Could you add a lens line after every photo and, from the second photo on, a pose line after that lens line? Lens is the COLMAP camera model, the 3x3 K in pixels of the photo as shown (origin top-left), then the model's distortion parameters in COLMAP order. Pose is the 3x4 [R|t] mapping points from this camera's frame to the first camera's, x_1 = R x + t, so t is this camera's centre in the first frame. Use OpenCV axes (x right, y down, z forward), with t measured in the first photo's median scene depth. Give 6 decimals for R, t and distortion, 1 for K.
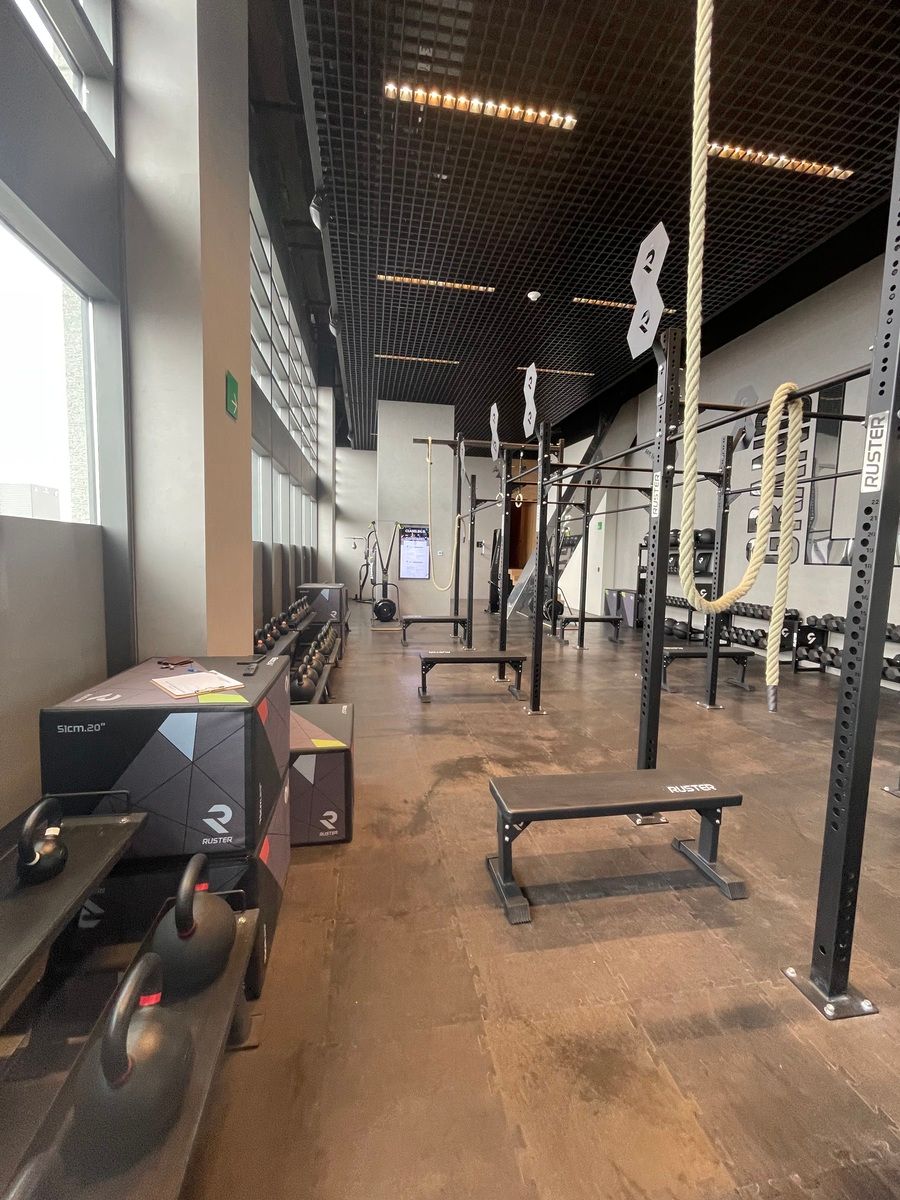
lens RADIAL K [[483.8, 0, 449.5], [0, 483.8, 603.2], [0, 0, 1]] dist [-0.006347, 0.000926]
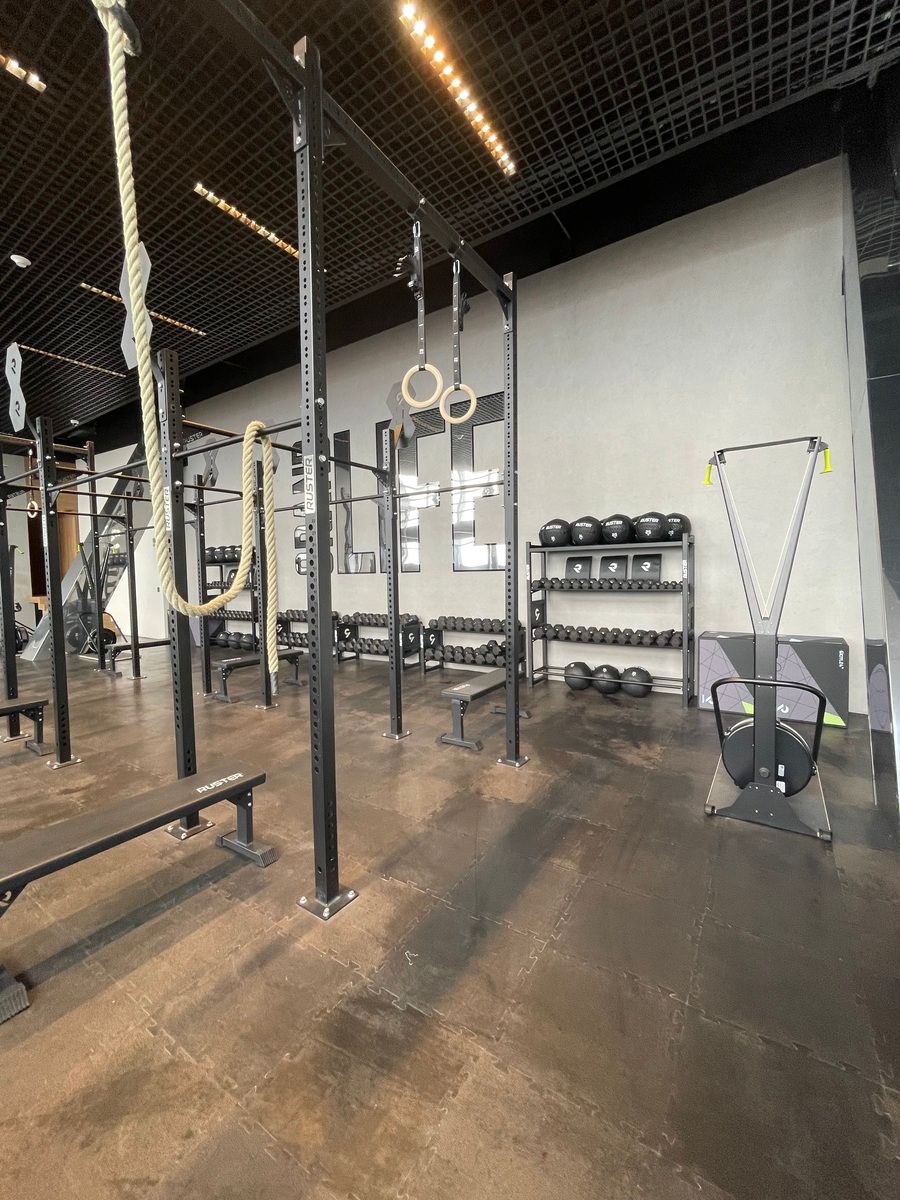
lens RADIAL K [[483.8, 0, 450.1], [0, 483.8, 599.9], [0, 0, 1]] dist [-0.006347, 0.000926]
pose [[0.683134, -0.078530, 0.726058, 0.065791], [0.109932, 0.993931, 0.004070, 0.021013], [-0.721971, 0.077036, 0.687621, -0.085025]]
